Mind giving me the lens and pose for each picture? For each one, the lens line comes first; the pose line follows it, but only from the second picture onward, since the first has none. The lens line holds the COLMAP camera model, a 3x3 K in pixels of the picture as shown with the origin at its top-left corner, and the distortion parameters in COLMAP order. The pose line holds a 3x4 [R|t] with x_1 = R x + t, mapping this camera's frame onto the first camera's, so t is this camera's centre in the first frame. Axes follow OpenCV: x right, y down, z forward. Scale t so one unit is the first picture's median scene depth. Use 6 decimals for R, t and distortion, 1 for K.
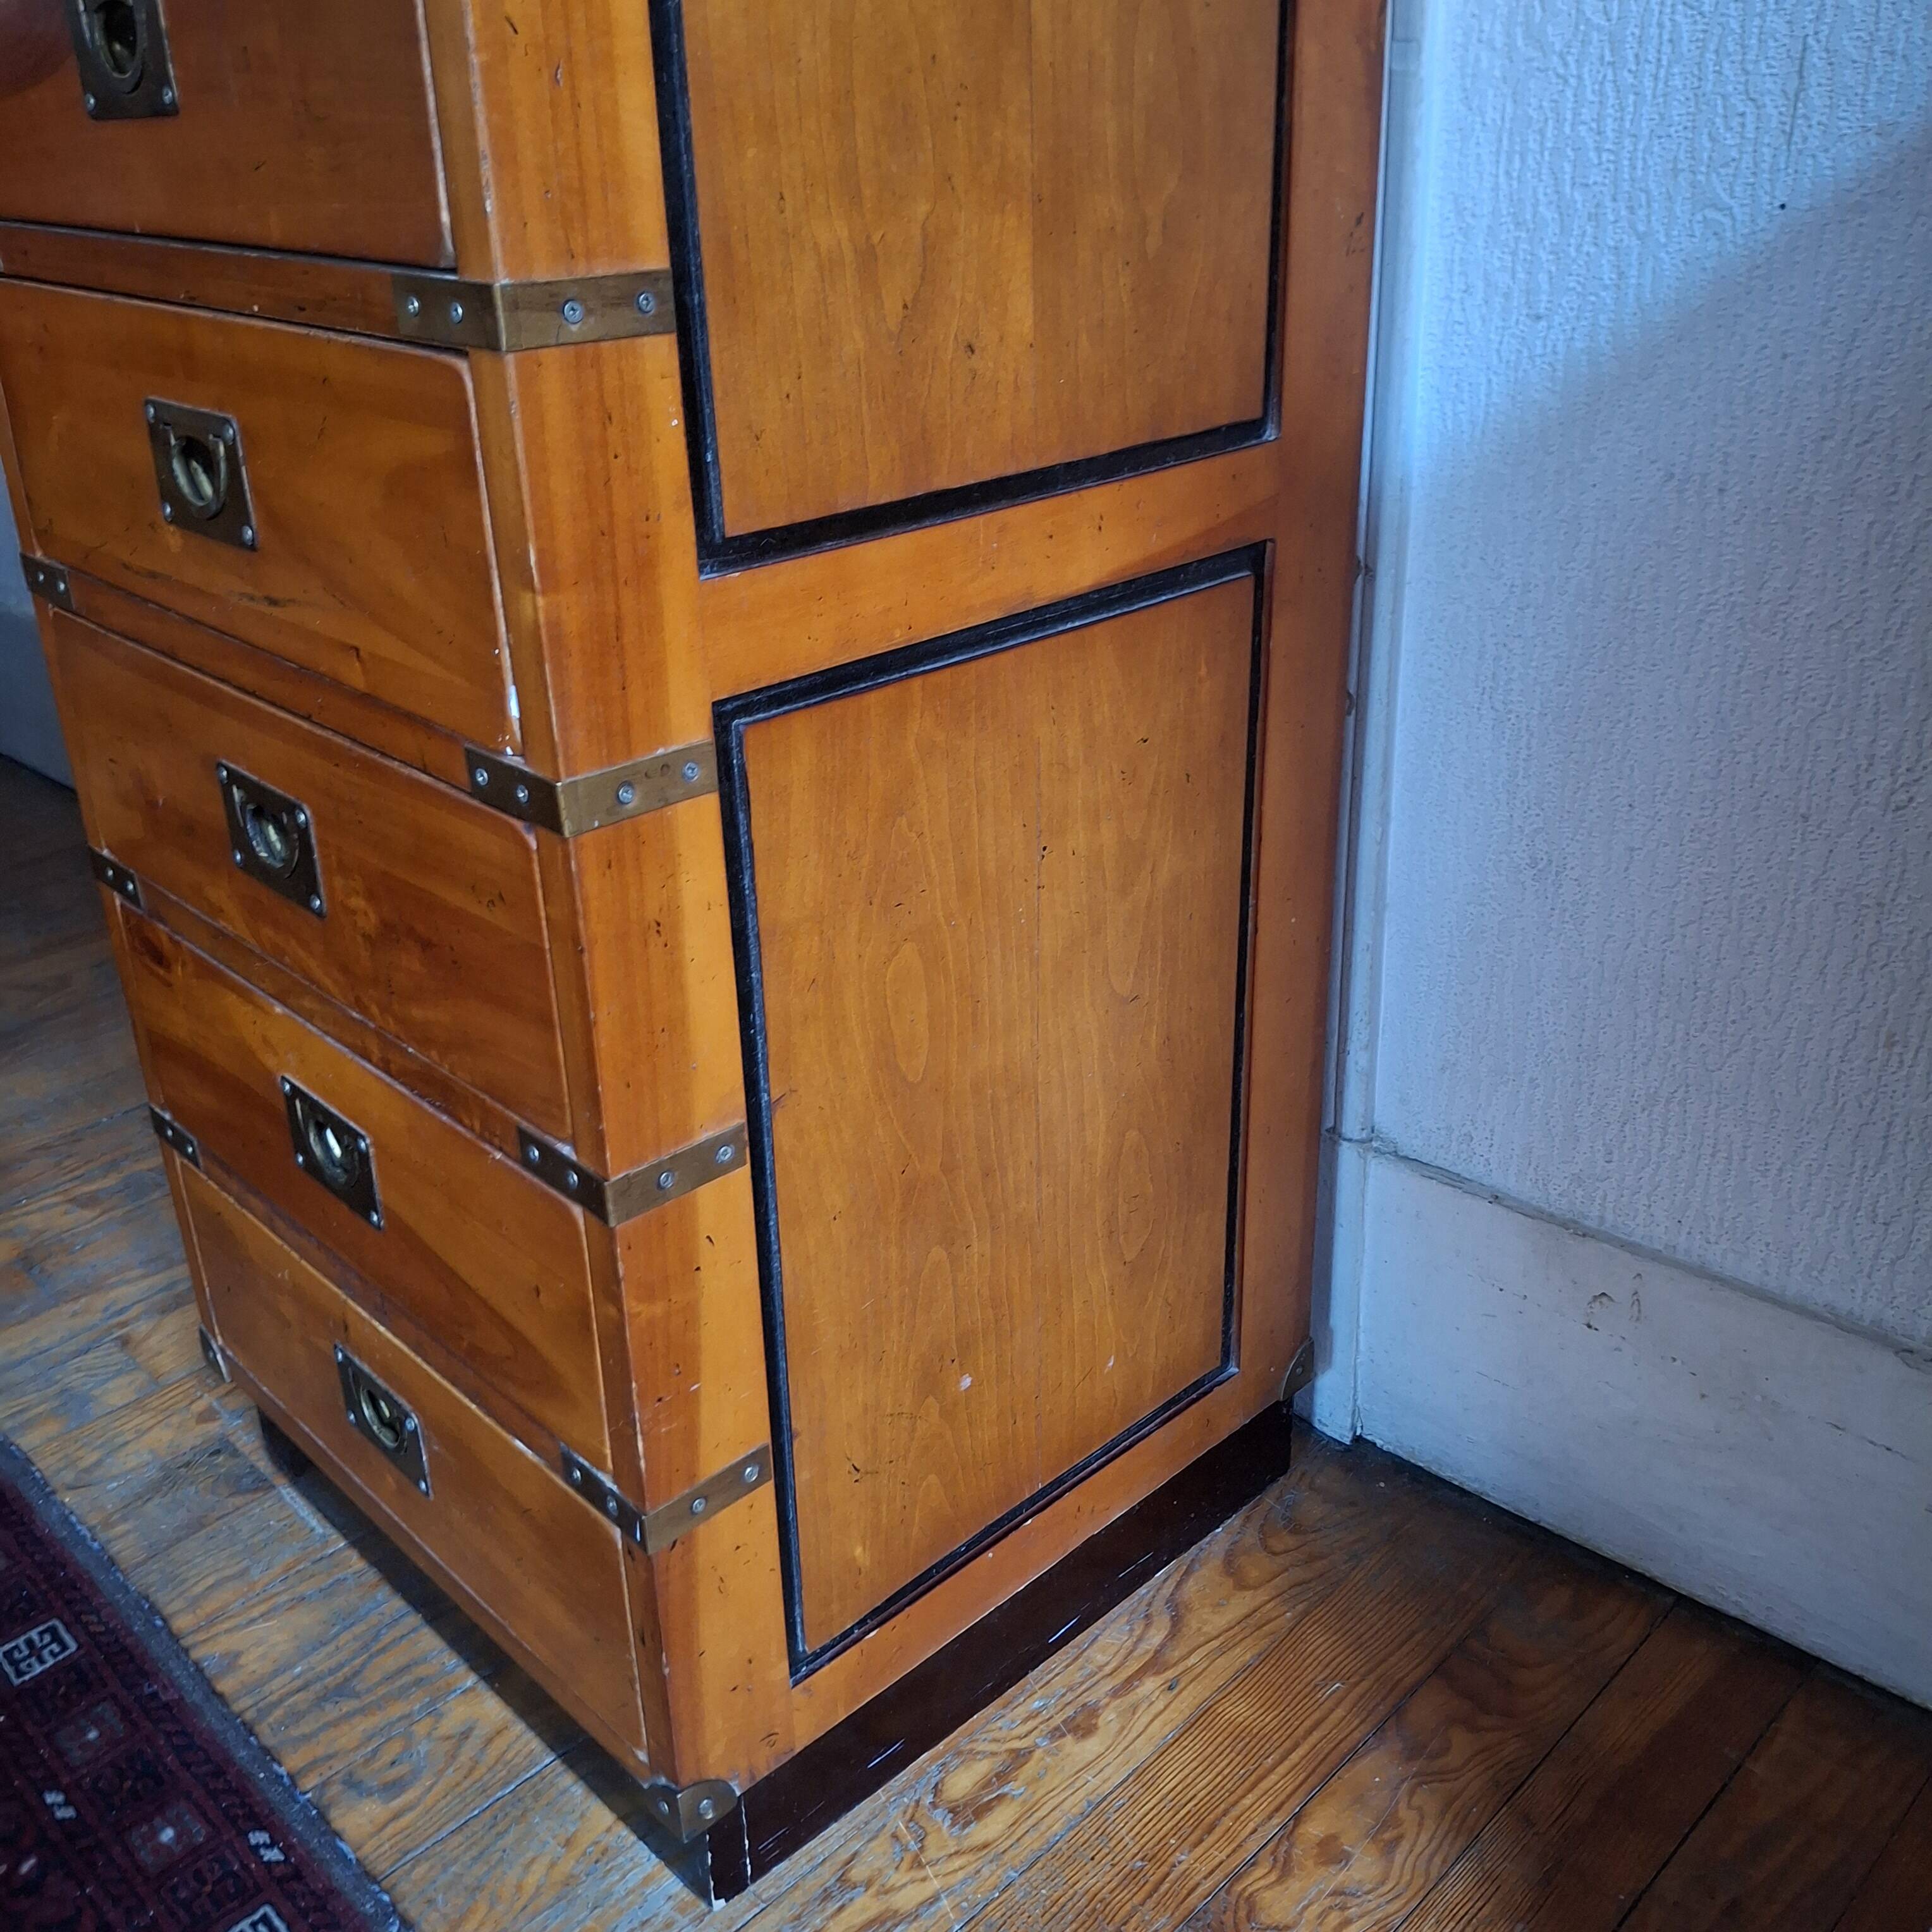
lens RADIAL K [[1957.5, 0, 962.2], [0, 1957.5, 949.5], [0, 0, 1]] dist [0.119348, -0.293334]
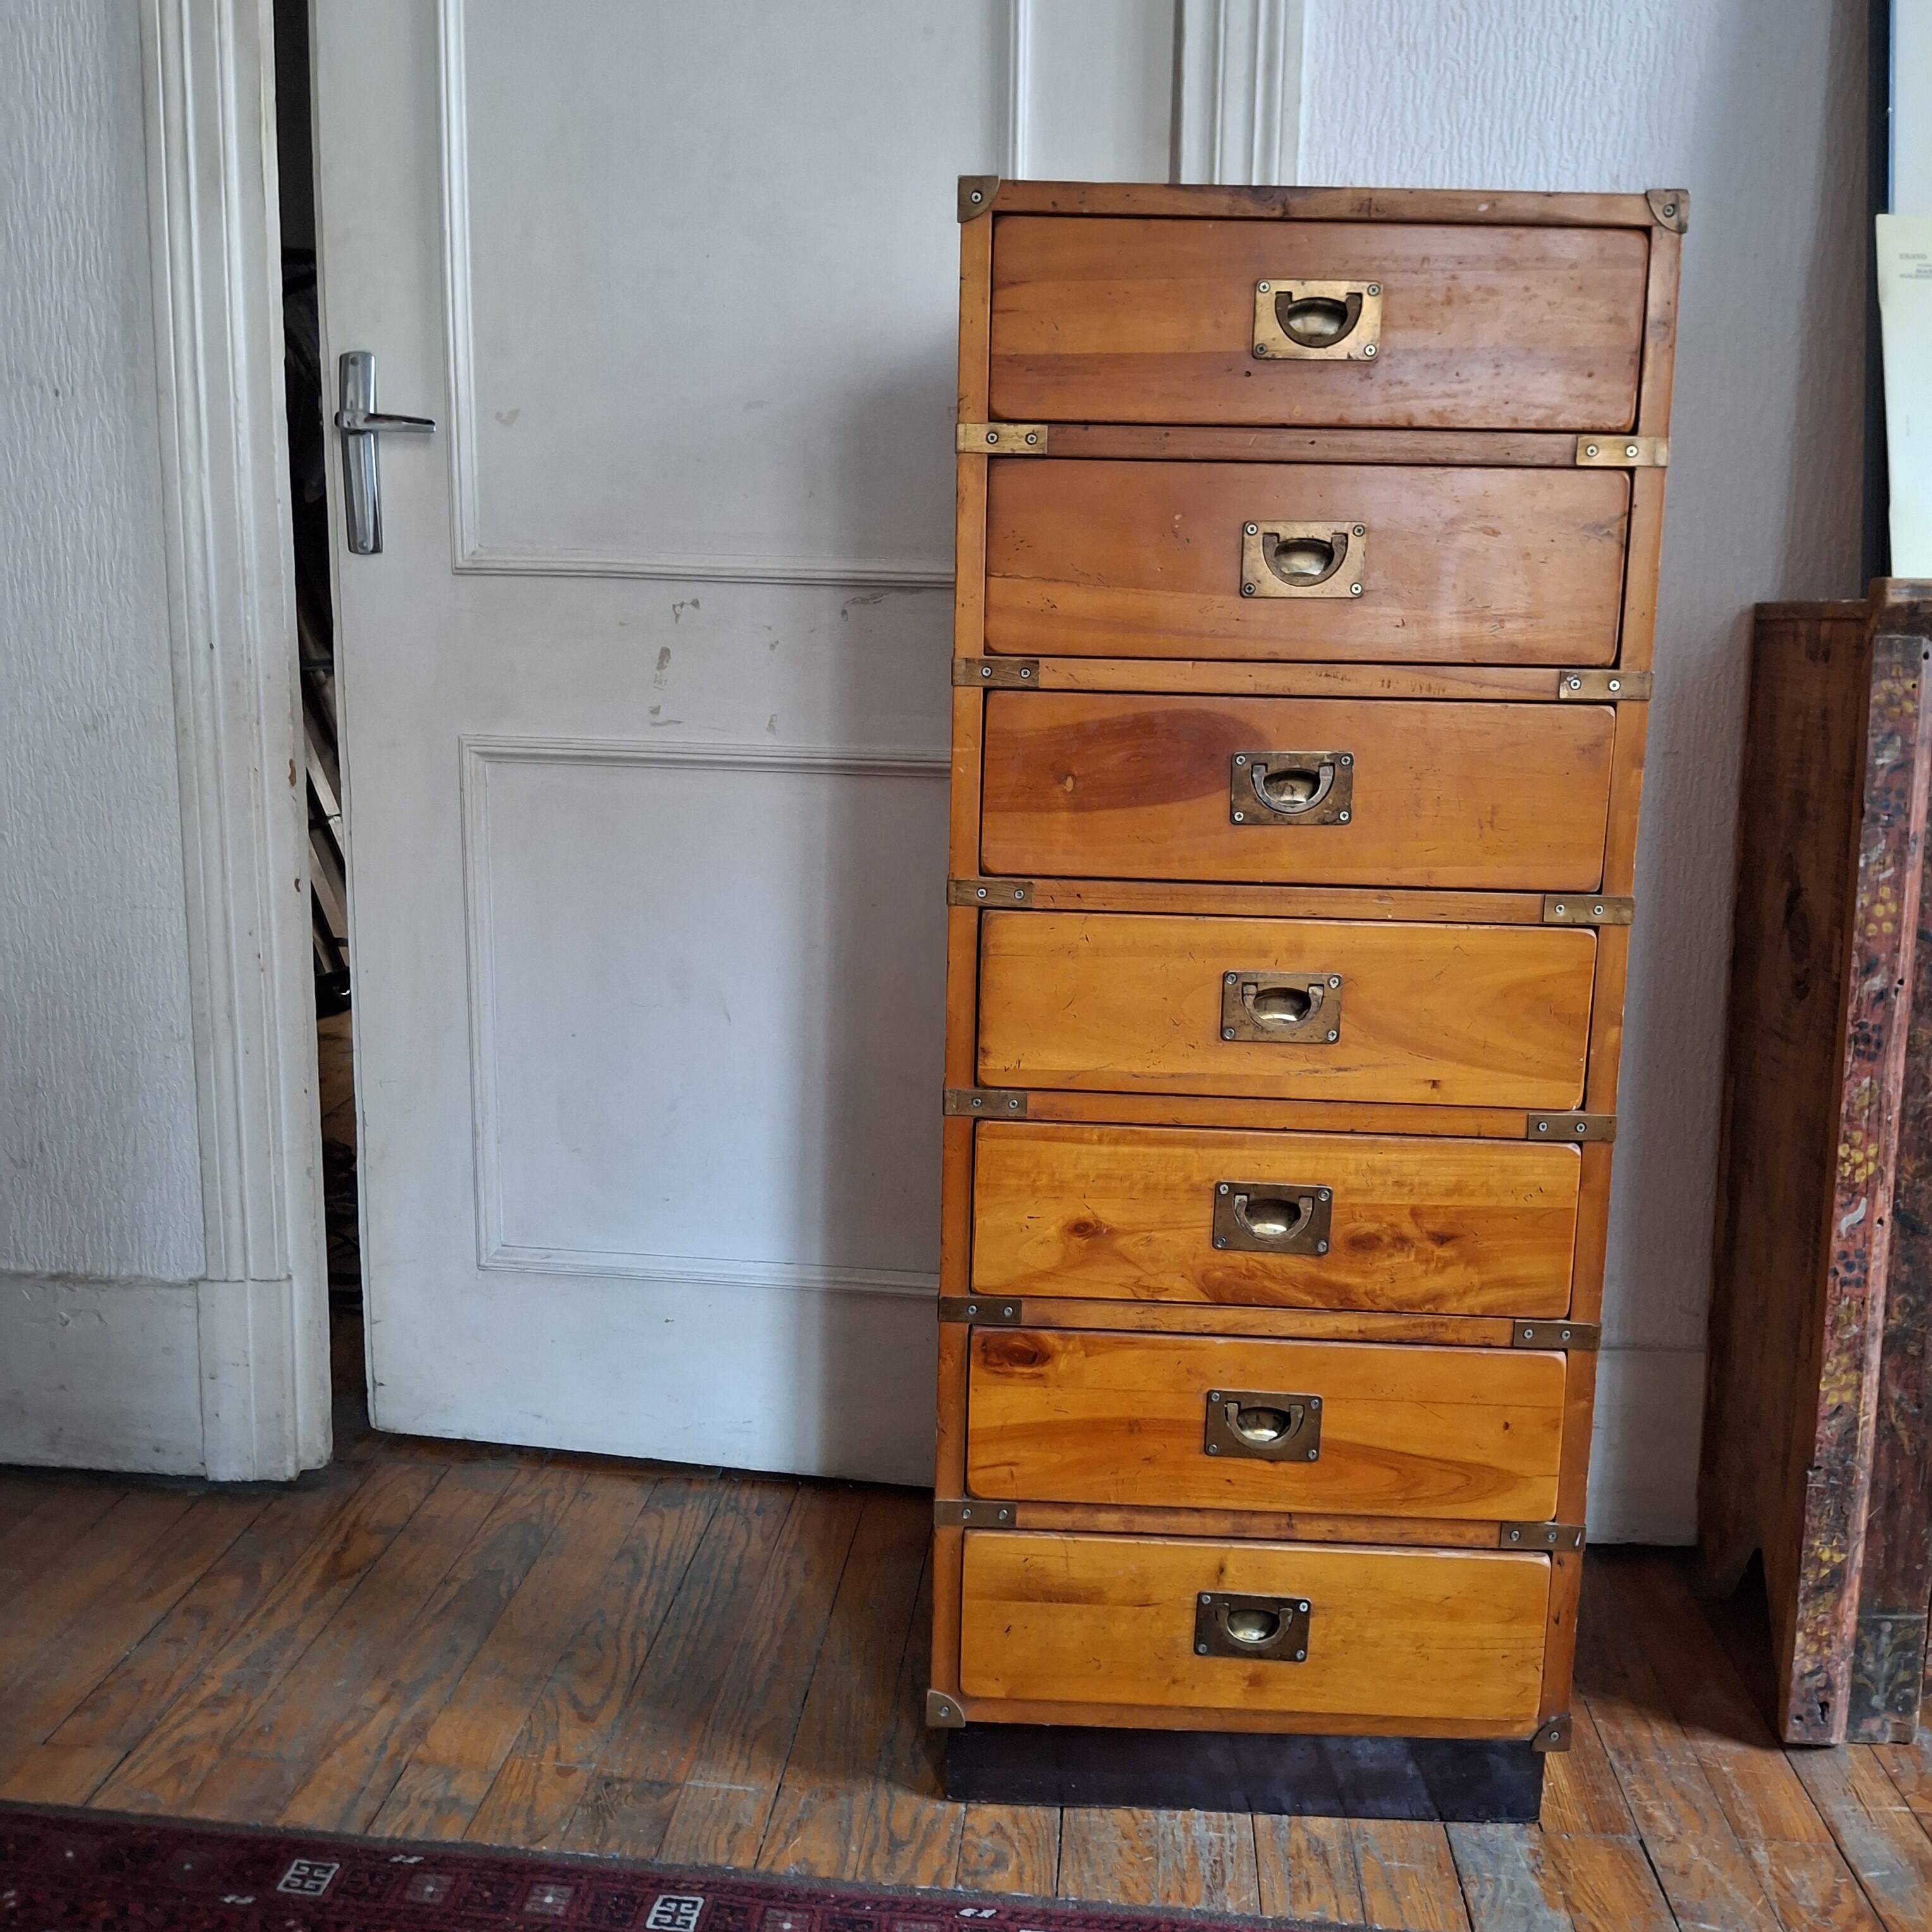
lens RADIAL K [[1984.8, 0, 994.1], [0, 1984.8, 916.5], [0, 0, 1]] dist [0.126779, -0.316774]
pose [[0.712758, -0.066841, 0.698218, -1.565883], [0.259903, 0.949756, -0.174394, -0.061695], [-0.651480, 0.305769, 0.694319, -0.094148]]
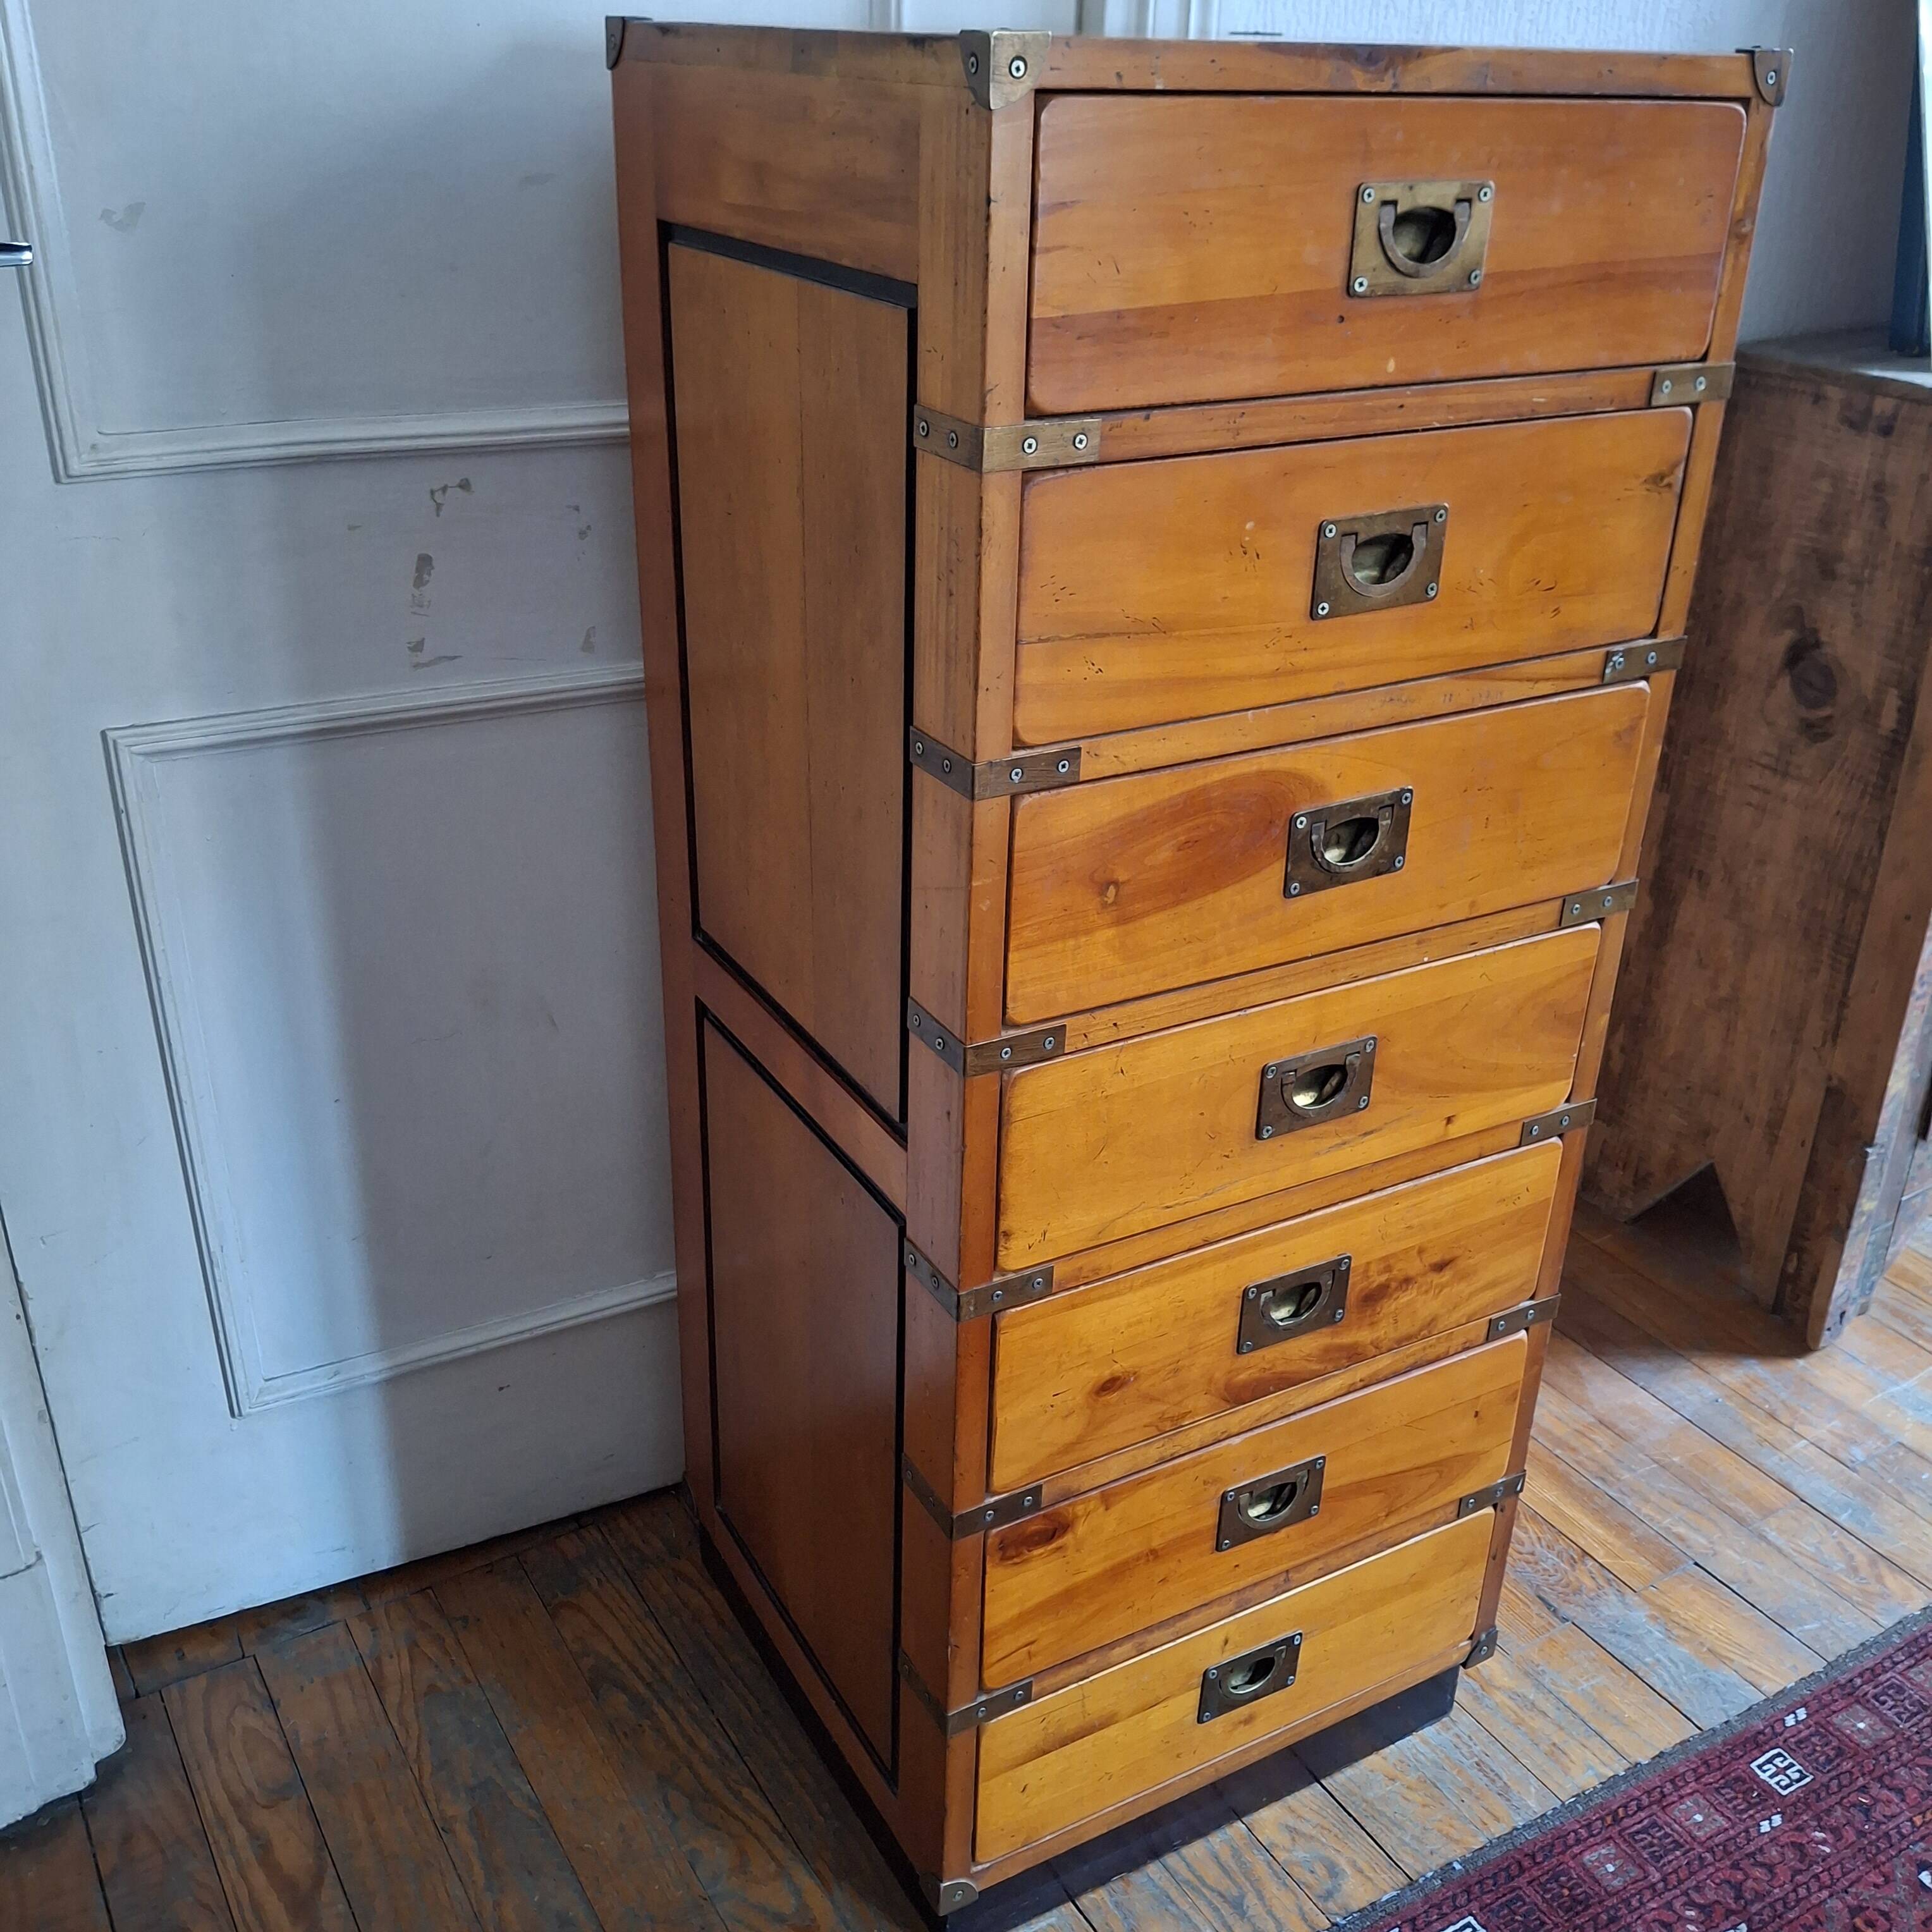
lens RADIAL K [[1953.3, 0, 966.0], [0, 1953.3, 966.0], [0, 0, 1]] dist [0.116837, -0.342832]
pose [[0.245912, -0.396543, 0.884466, -1.473347], [0.388826, 0.876208, 0.284733, -0.722978], [-0.887886, 0.273884, 0.369657, 0.569810]]
